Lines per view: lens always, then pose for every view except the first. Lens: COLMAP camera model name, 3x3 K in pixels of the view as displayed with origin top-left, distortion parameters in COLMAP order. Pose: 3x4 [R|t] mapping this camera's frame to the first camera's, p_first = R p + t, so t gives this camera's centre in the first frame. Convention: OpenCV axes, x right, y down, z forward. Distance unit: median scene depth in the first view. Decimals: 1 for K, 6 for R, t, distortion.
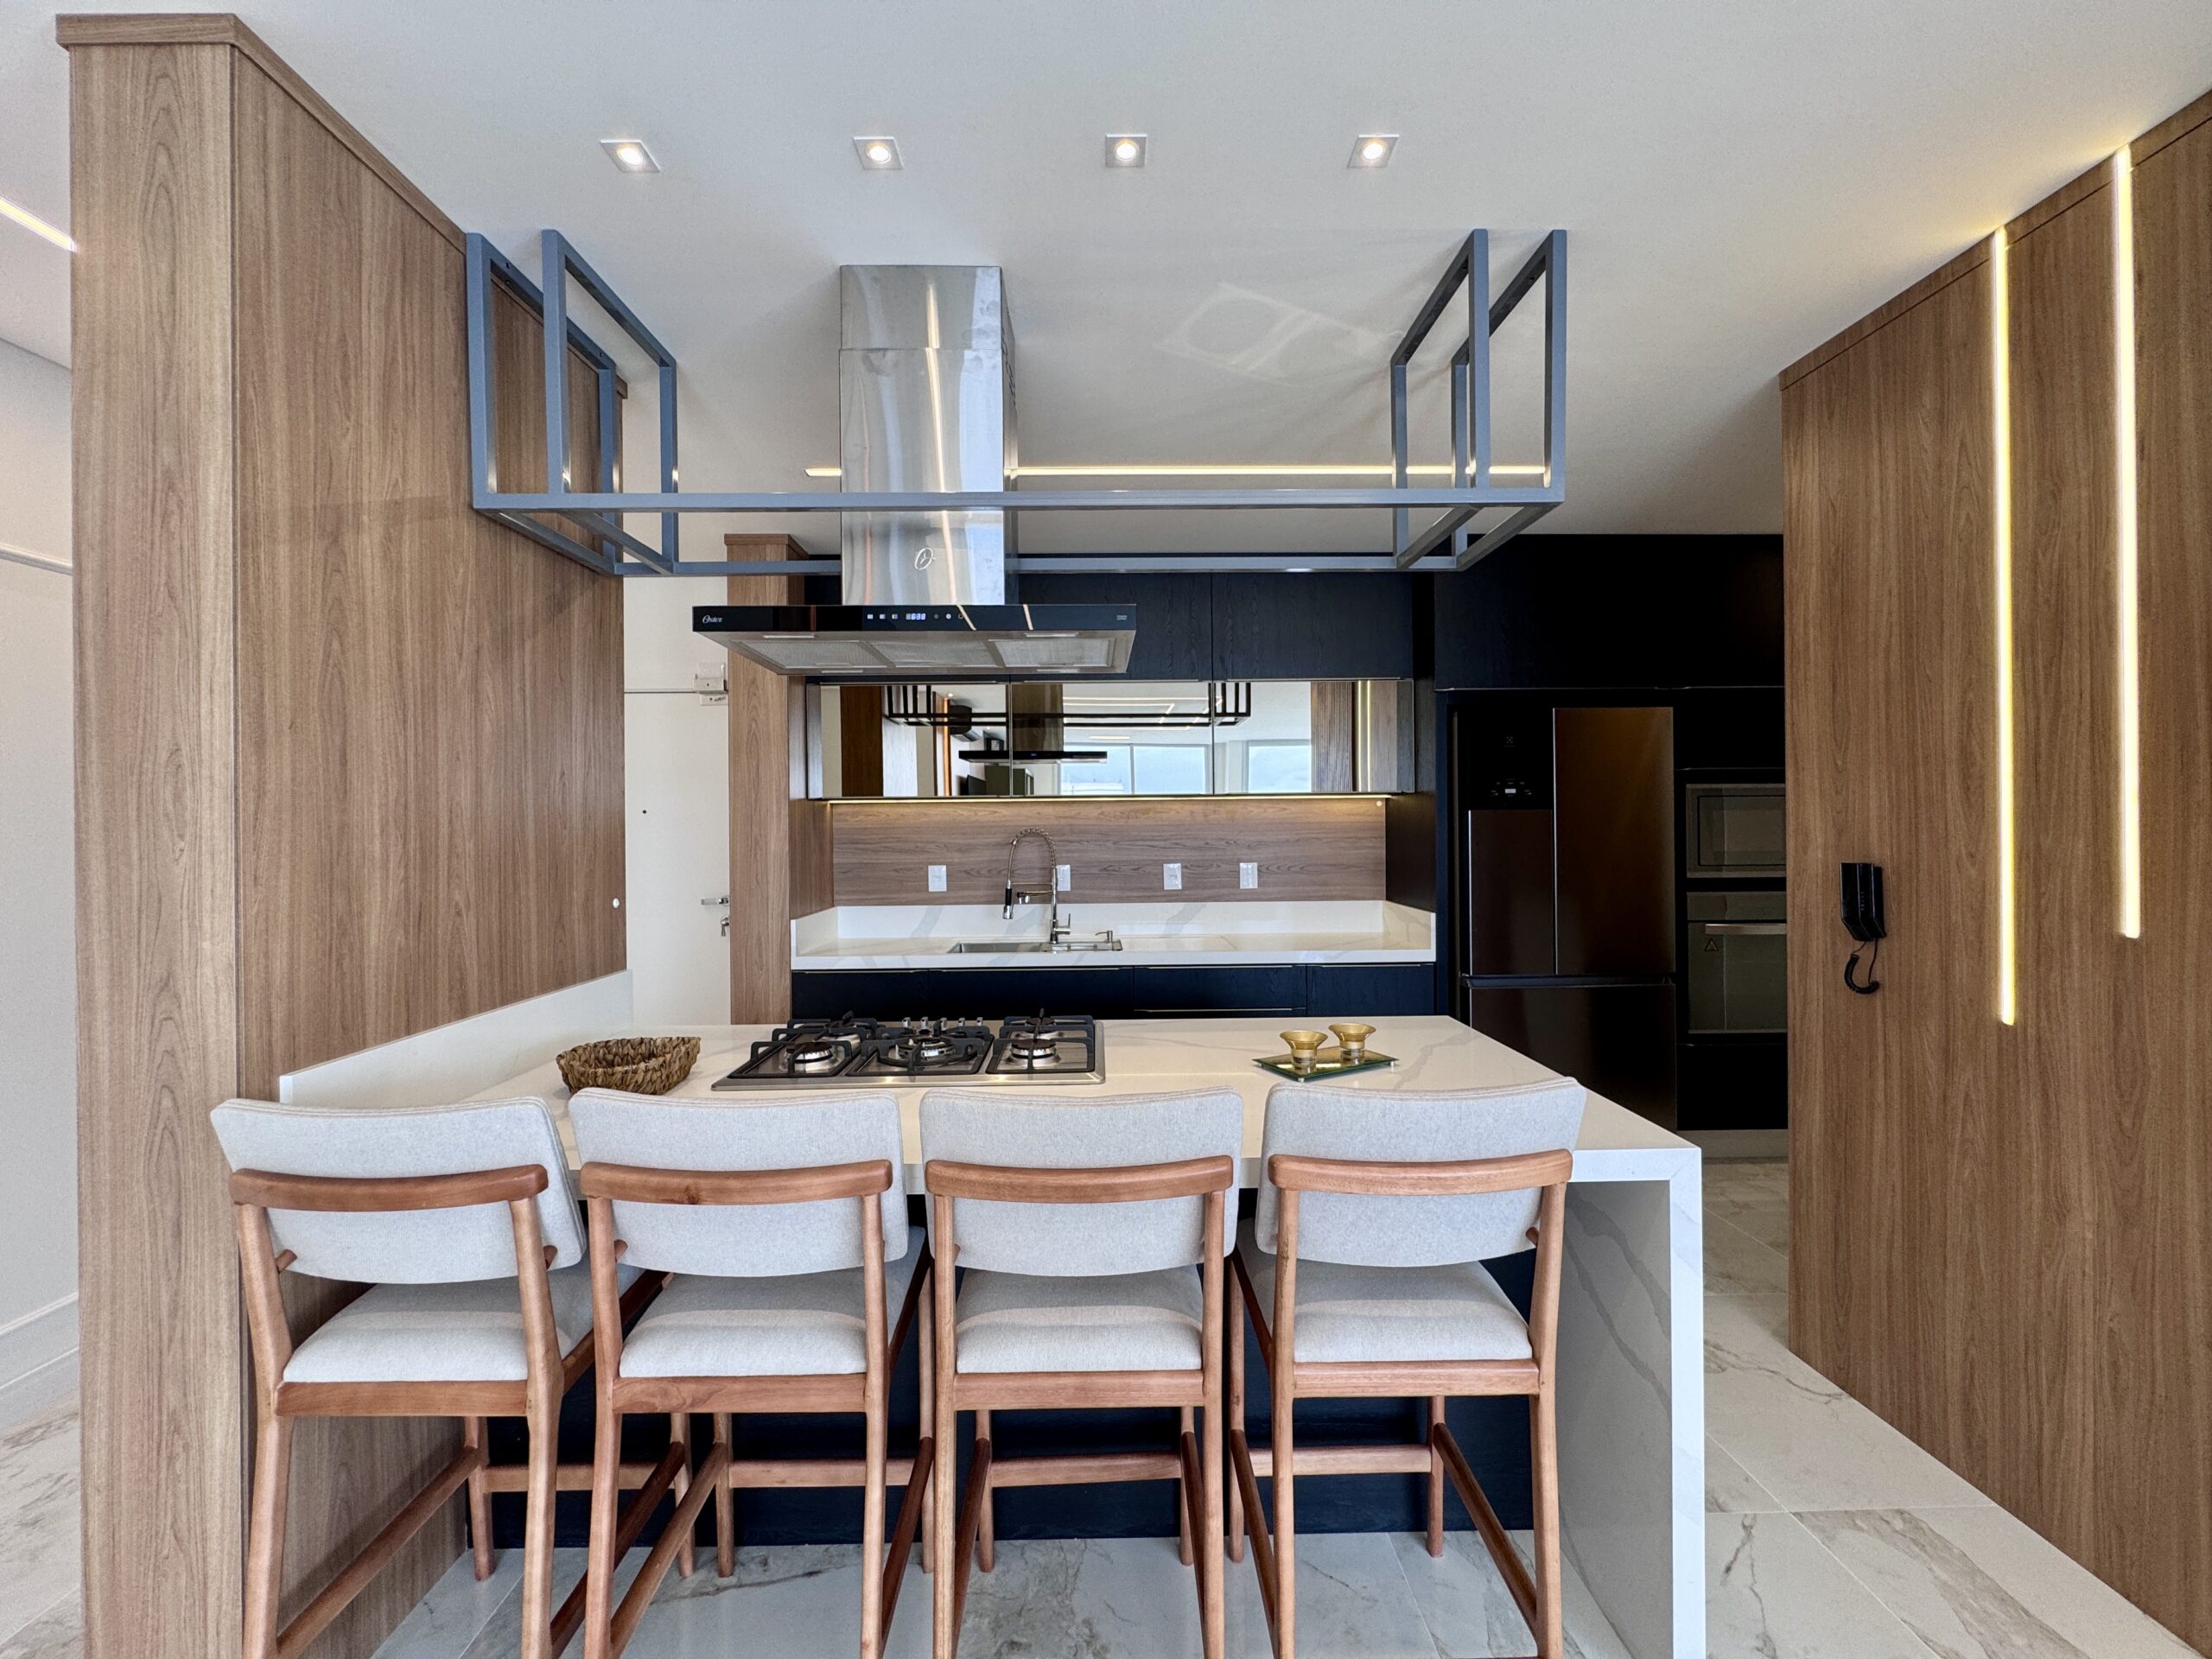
lens RADIAL K [[886.4, 0, 1104.9], [0, 886.4, 835.1], [0, 0, 1]] dist [-0.004414, 0.000491]
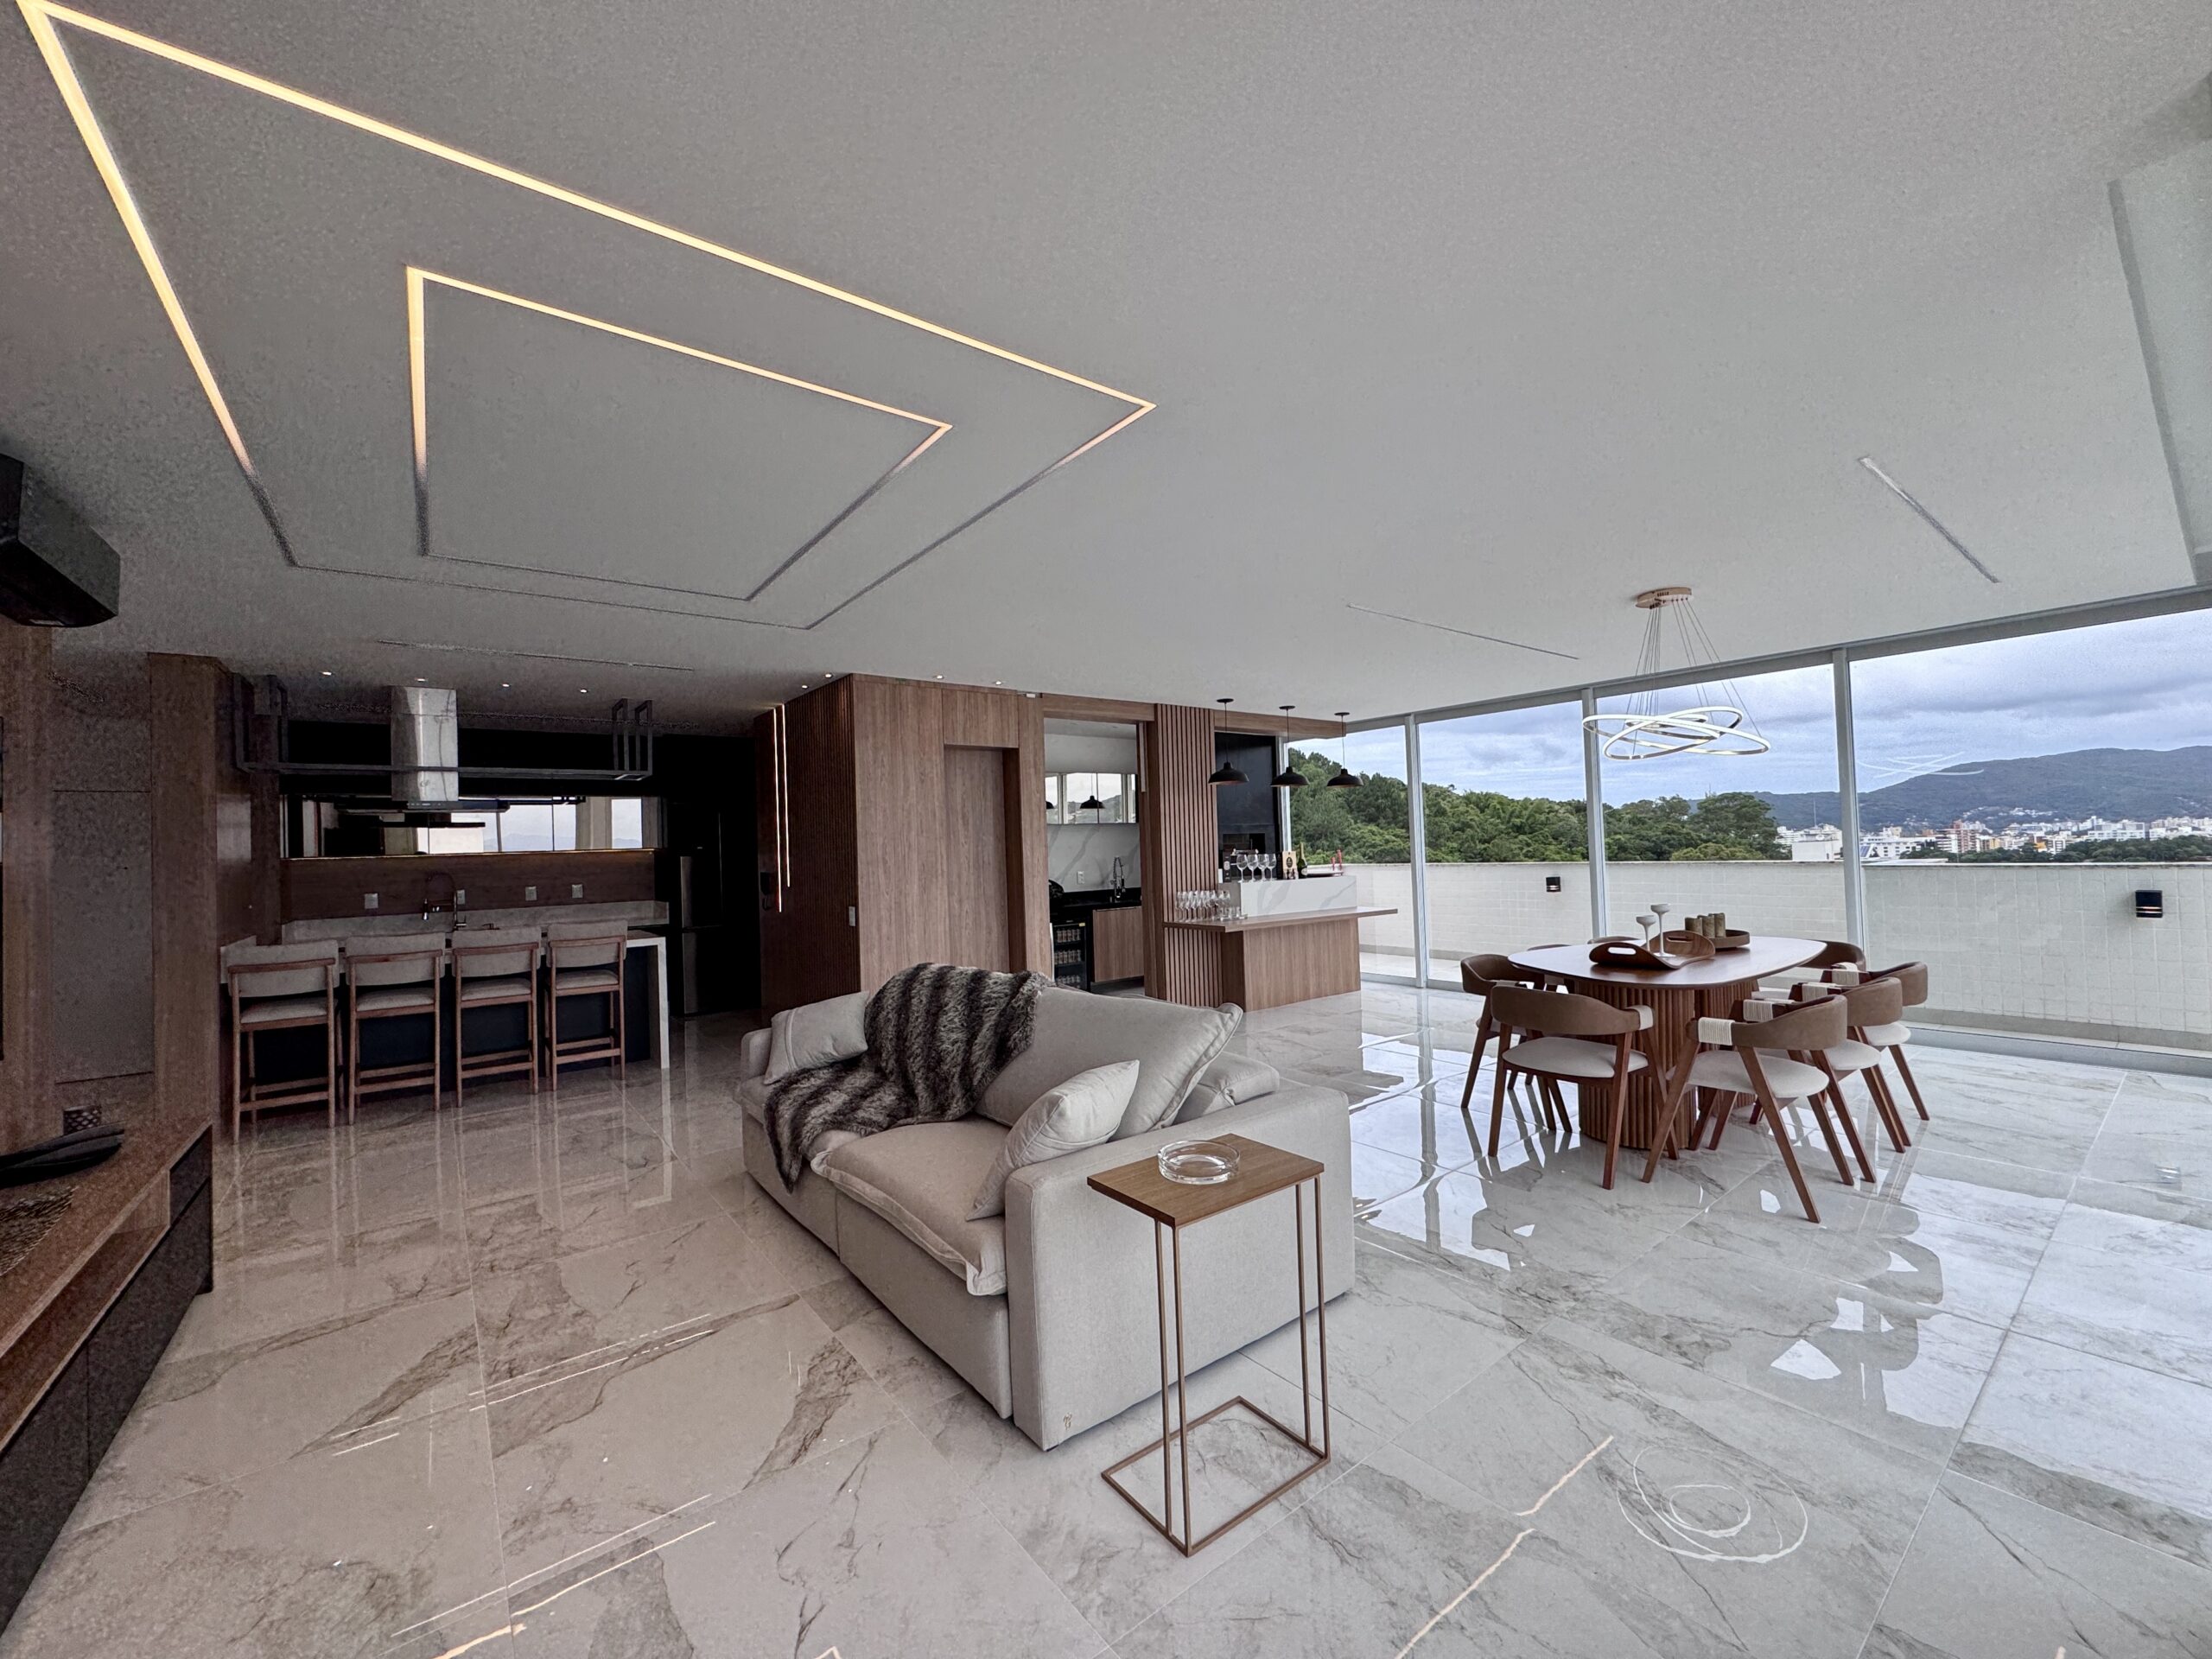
lens RADIAL K [[886.4, 0, 1109.5], [0, 886.4, 830.1], [0, 0, 1]] dist [-0.004414, 0.000491]
pose [[0.802613, -0.007627, 0.596451, -0.125867], [0.032227, 0.999012, -0.030591, 0.018583], [-0.595629, 0.043775, 0.802066, -2.731535]]
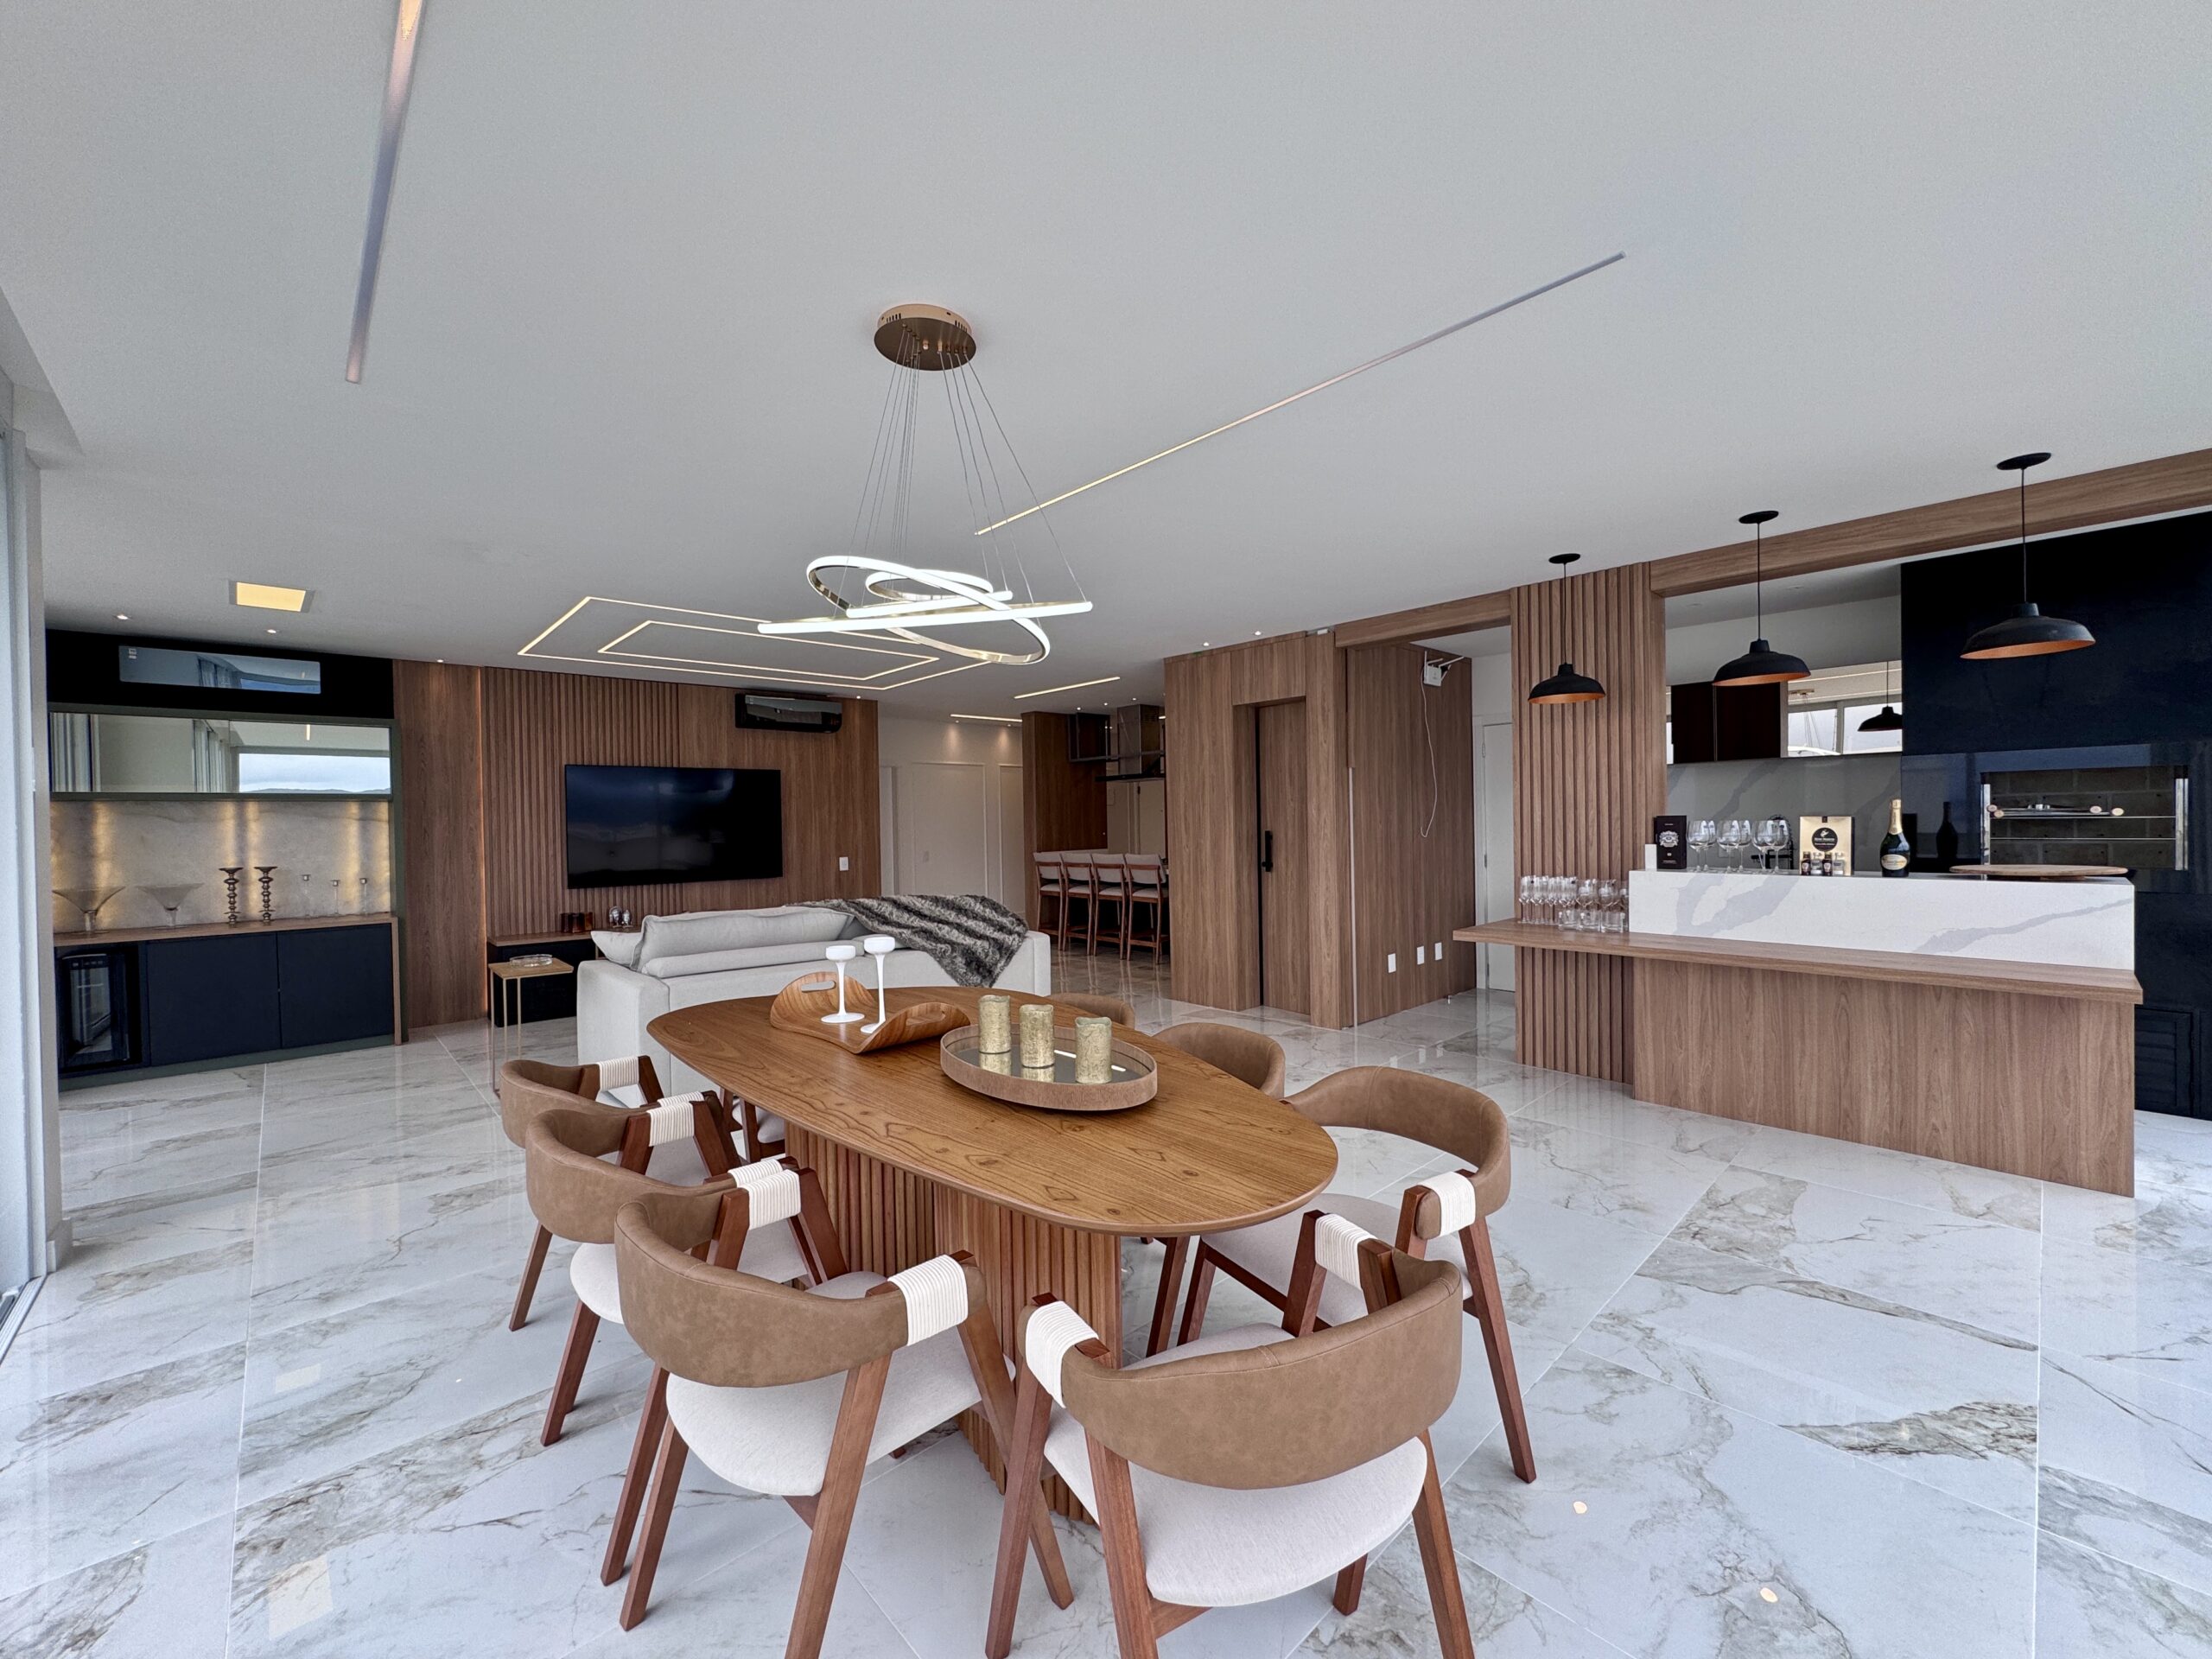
lens RADIAL K [[886.4, 0, 1106.4], [0, 886.4, 831.7], [0, 0, 1]] dist [-0.004414, 0.000491]
pose [[0.666055, 0.002203, -0.745899, 3.333845], [0.008408, 0.999910, 0.010461, 0.019696], [0.745855, -0.013239, 0.665977, -2.373992]]
